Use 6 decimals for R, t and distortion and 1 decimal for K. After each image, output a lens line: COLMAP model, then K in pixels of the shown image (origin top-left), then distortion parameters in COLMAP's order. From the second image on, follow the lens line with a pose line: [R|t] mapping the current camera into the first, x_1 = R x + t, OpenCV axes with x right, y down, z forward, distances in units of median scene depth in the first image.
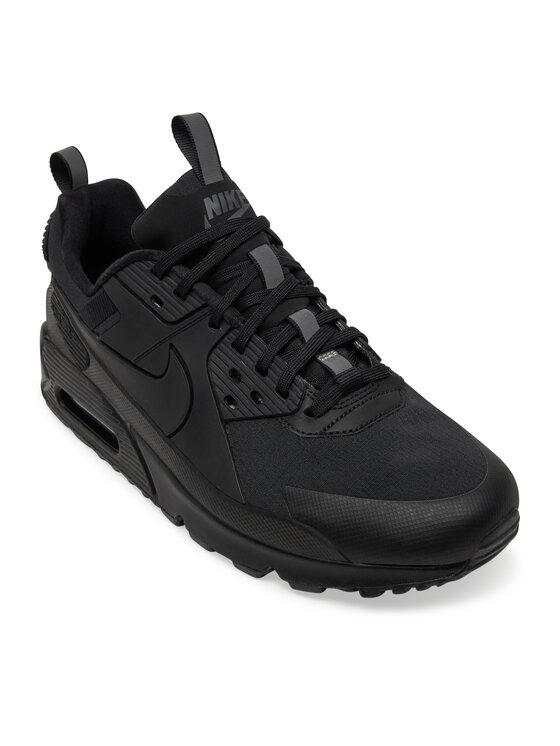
lens RADIAL K [[980.1, 0, 277.8], [0, 980.1, 372.0], [0, 0, 1]] dist [-0.059276, 0.000000]
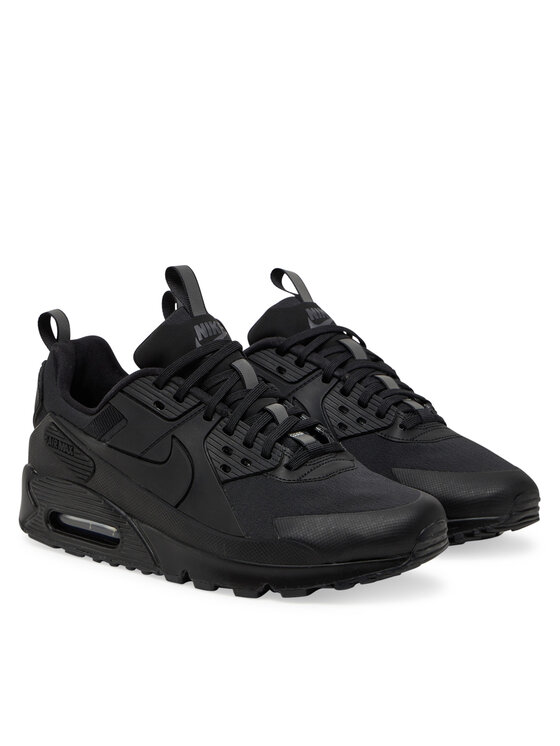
lens RADIAL K [[2181.1, 0, 280.2], [0, 2181.1, 373.0], [0, 0, 1]] dist [-0.143775, 0.000000]
pose [[0.991850, -0.022439, 0.125422, -0.330003], [0.059951, 0.950786, -0.303993, 0.779011], [-0.112429, 0.309035, 0.944382, -1.755666]]
